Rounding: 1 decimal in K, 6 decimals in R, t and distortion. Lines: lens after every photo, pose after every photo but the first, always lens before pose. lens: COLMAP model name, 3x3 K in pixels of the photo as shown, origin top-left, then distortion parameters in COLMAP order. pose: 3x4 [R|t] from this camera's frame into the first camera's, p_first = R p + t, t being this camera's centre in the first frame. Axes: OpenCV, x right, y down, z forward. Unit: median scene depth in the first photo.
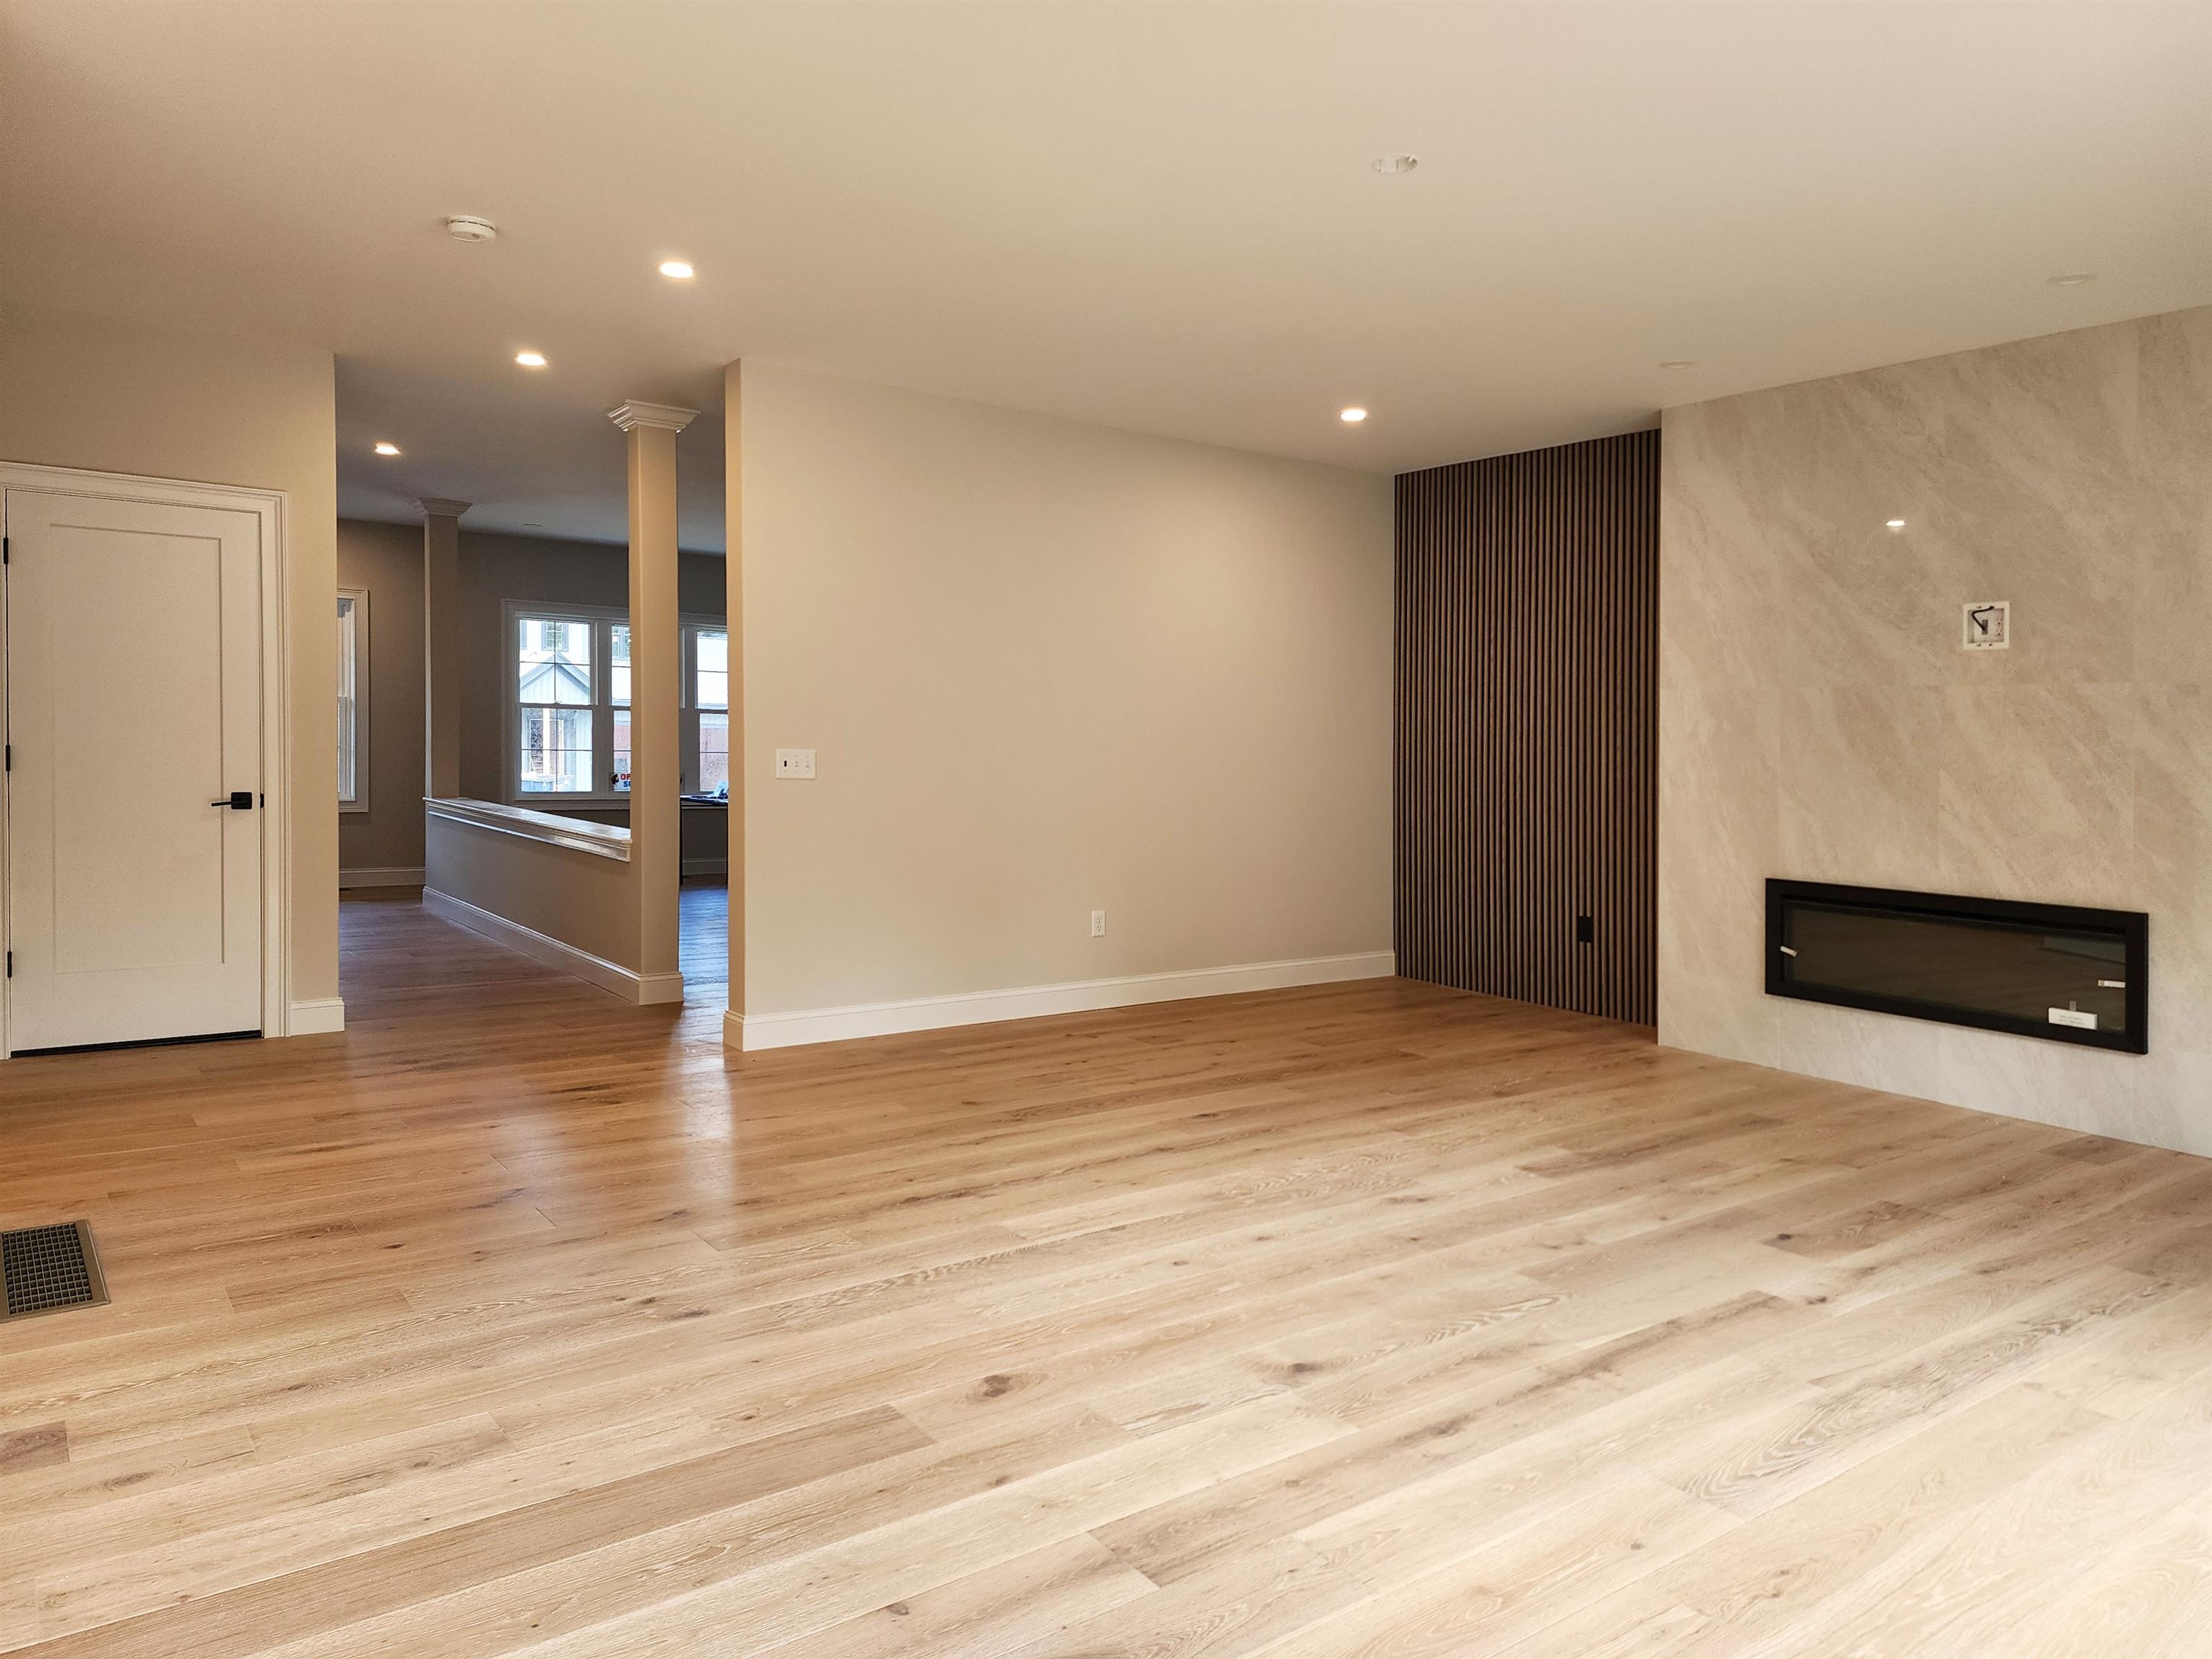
lens RADIAL K [[1435.3, 0, 1137.8], [0, 1435.3, 737.8], [0, 0, 1]] dist [0.051806, -0.029232]
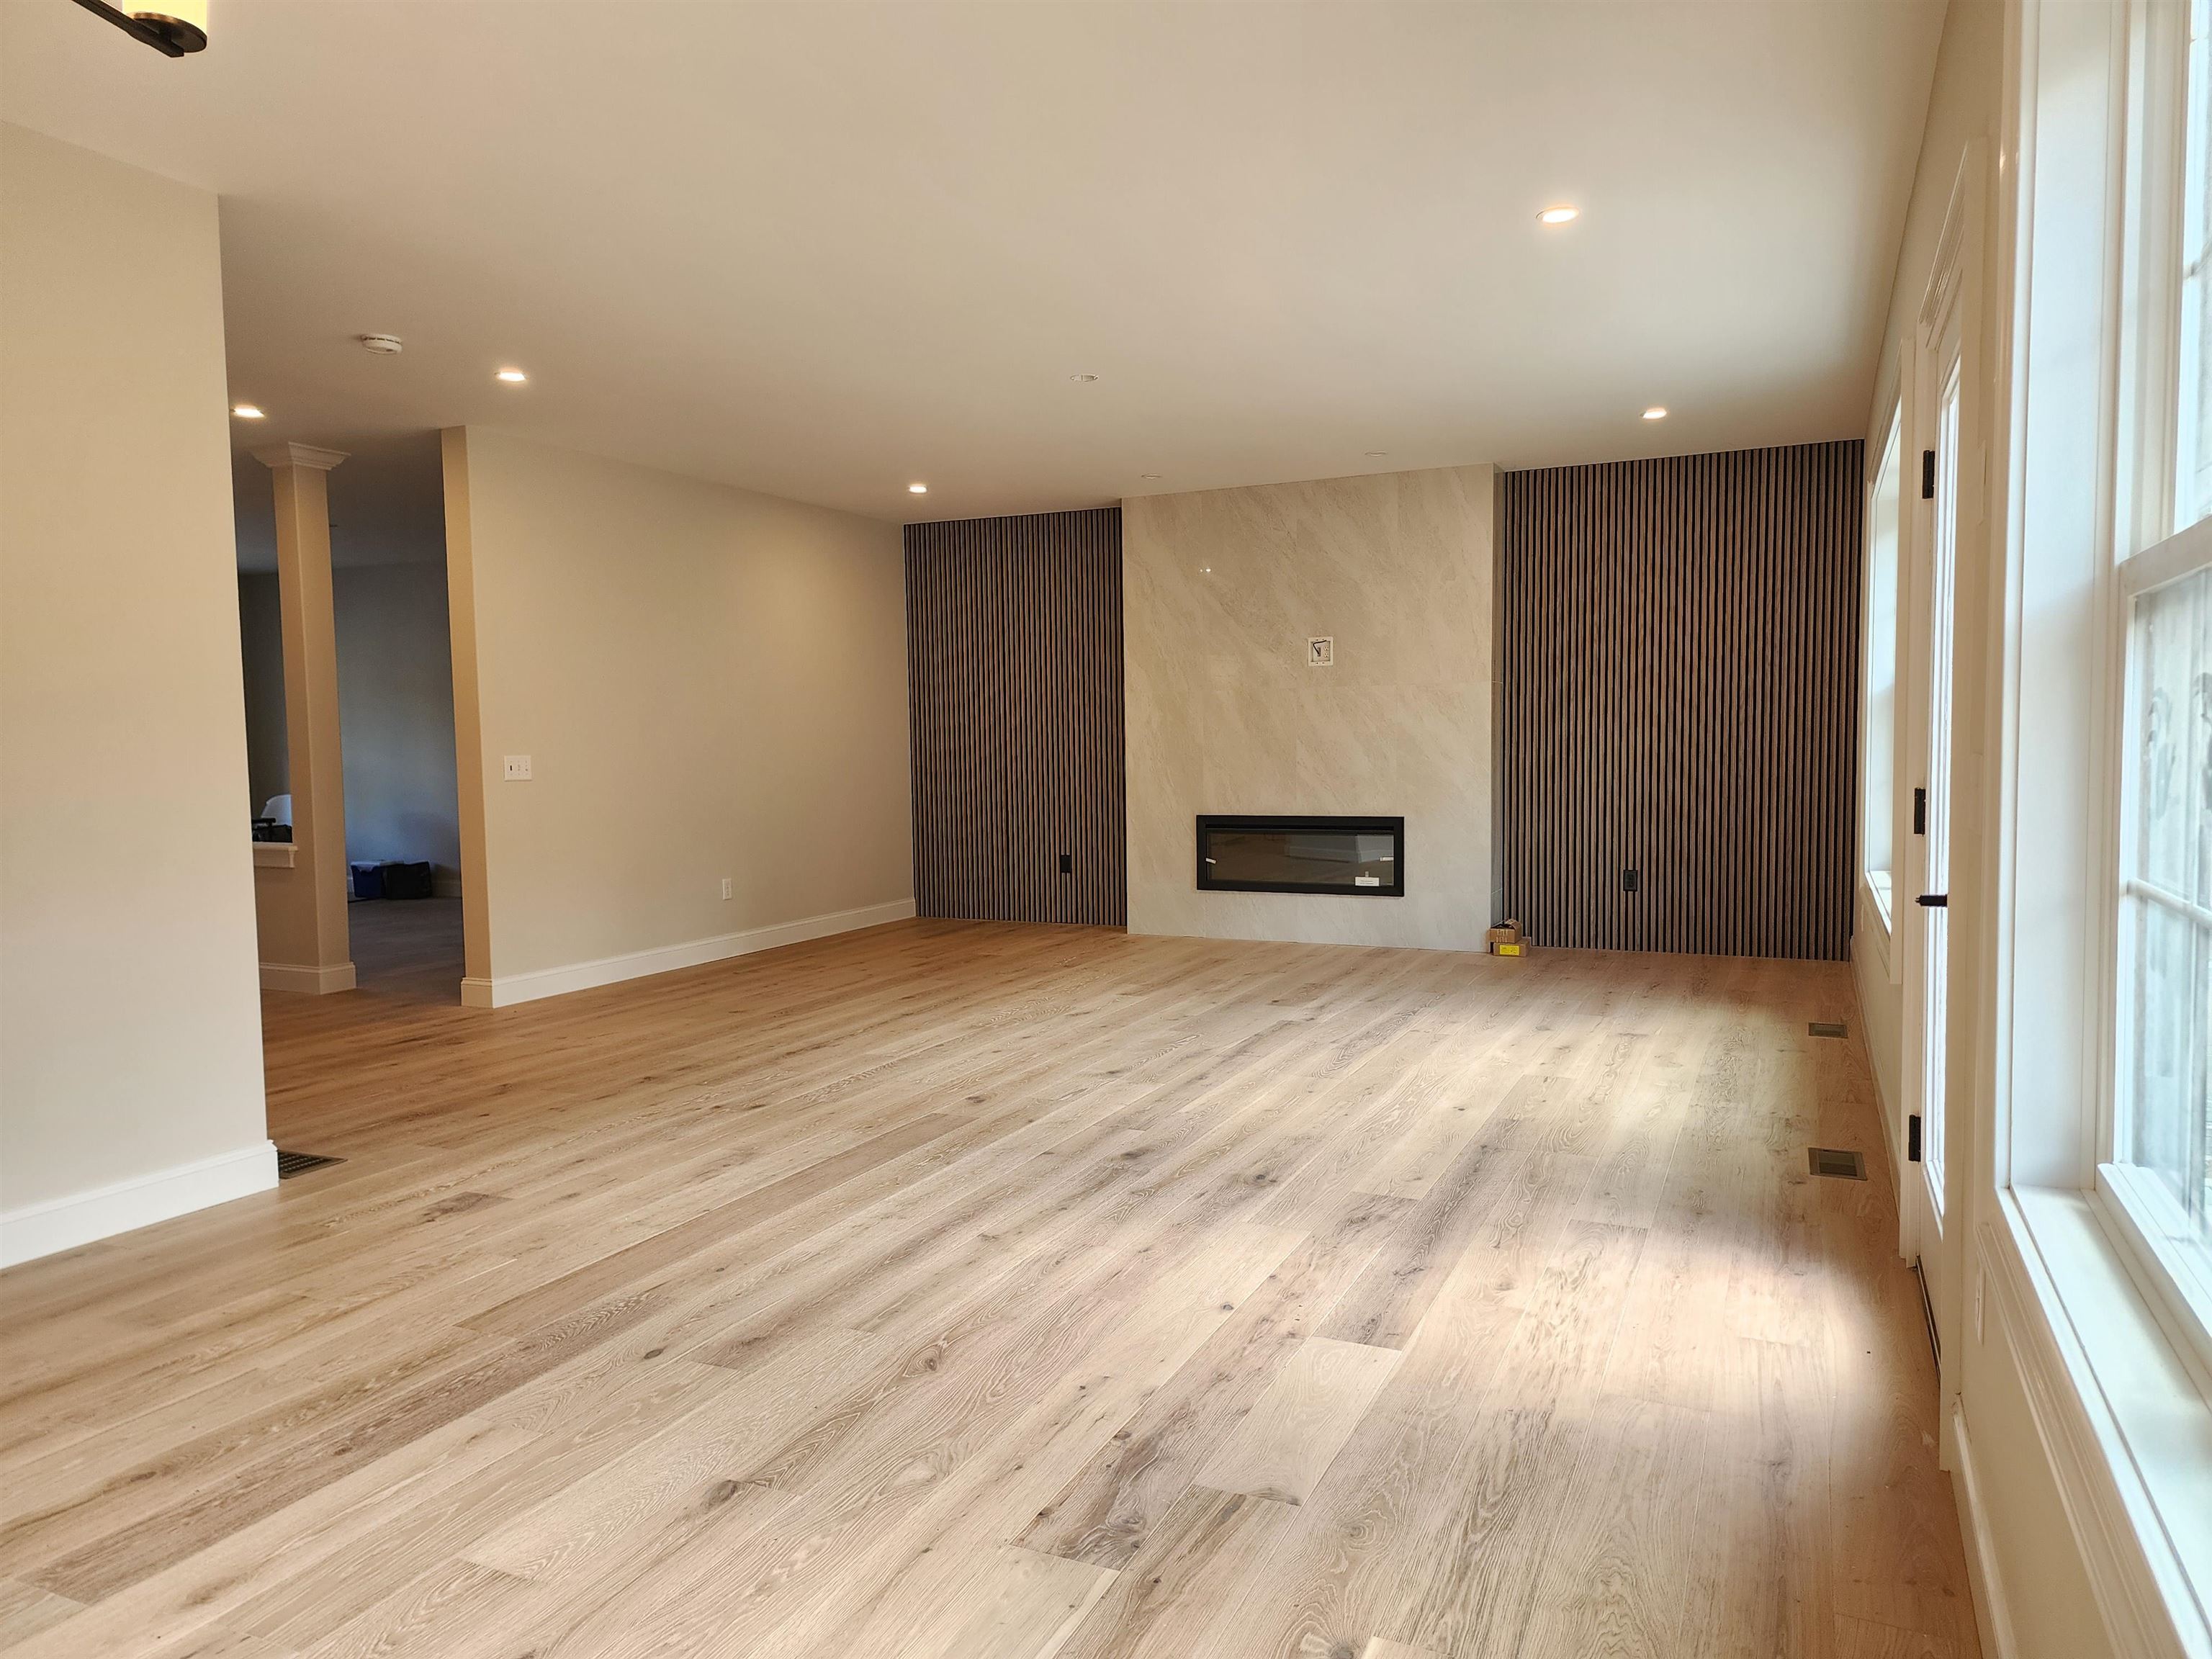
lens RADIAL K [[1489.4, 0, 1103.9], [0, 1489.4, 848.2], [0, 0, 1]] dist [0.073548, -0.042163]
pose [[0.874212, -0.070914, 0.480338, -0.485955], [0.034120, 0.995804, 0.084916, -0.006781], [-0.484344, -0.057846, 0.872963, -0.391894]]
